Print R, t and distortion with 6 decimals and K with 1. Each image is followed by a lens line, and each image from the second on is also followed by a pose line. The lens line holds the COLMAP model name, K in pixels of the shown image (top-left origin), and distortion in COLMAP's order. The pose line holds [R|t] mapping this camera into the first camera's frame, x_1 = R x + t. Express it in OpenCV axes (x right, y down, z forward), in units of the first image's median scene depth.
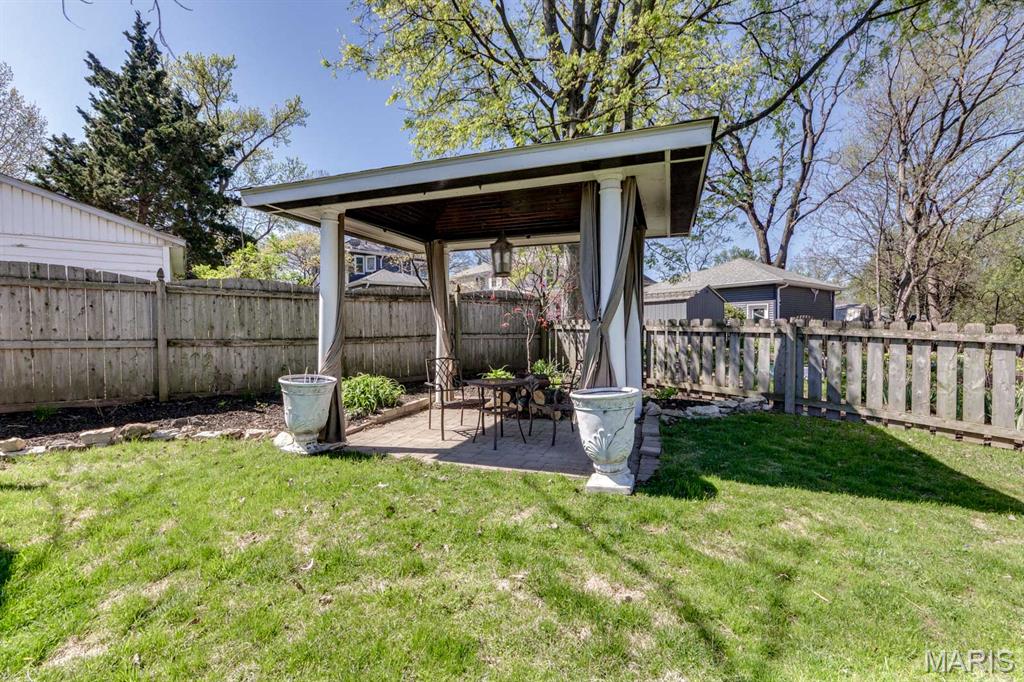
lens RADIAL K [[449.2, 0, 504.3], [0, 449.2, 336.7], [0, 0, 1]] dist [0.009742, -0.002450]
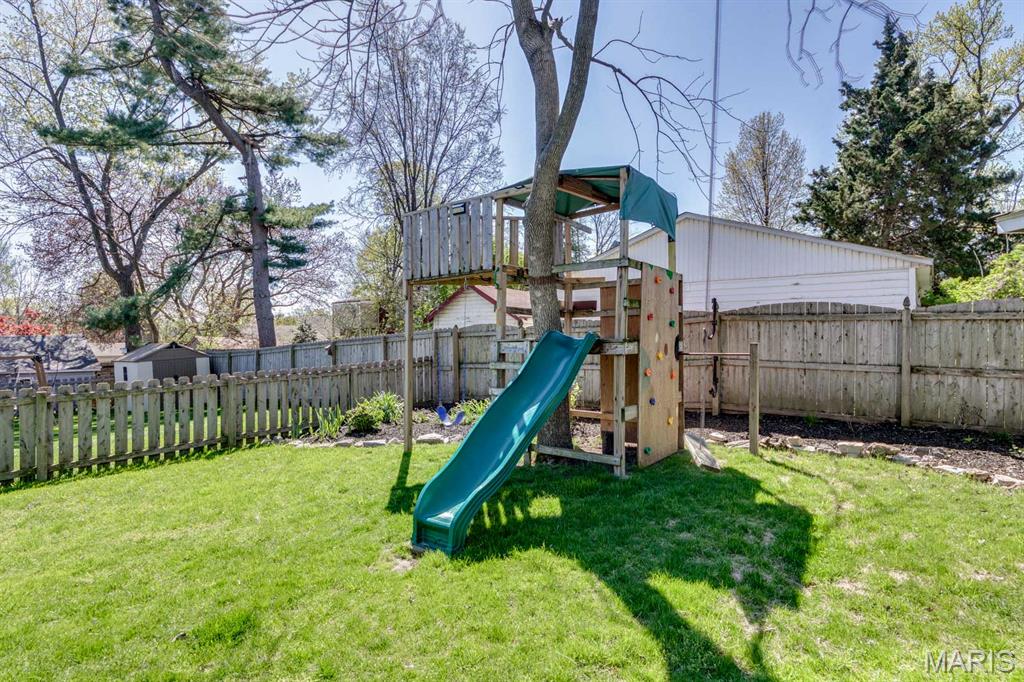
lens RADIAL K [[518.0, 0, 503.4], [0, 518.0, 347.8], [0, 0, 1]] dist [-0.009252, -0.001886]
pose [[0.259925, 0.023109, -0.965352, 0.130541], [-0.016257, 0.999677, 0.019554, -0.042622], [0.965492, 0.010611, 0.260216, -0.185733]]
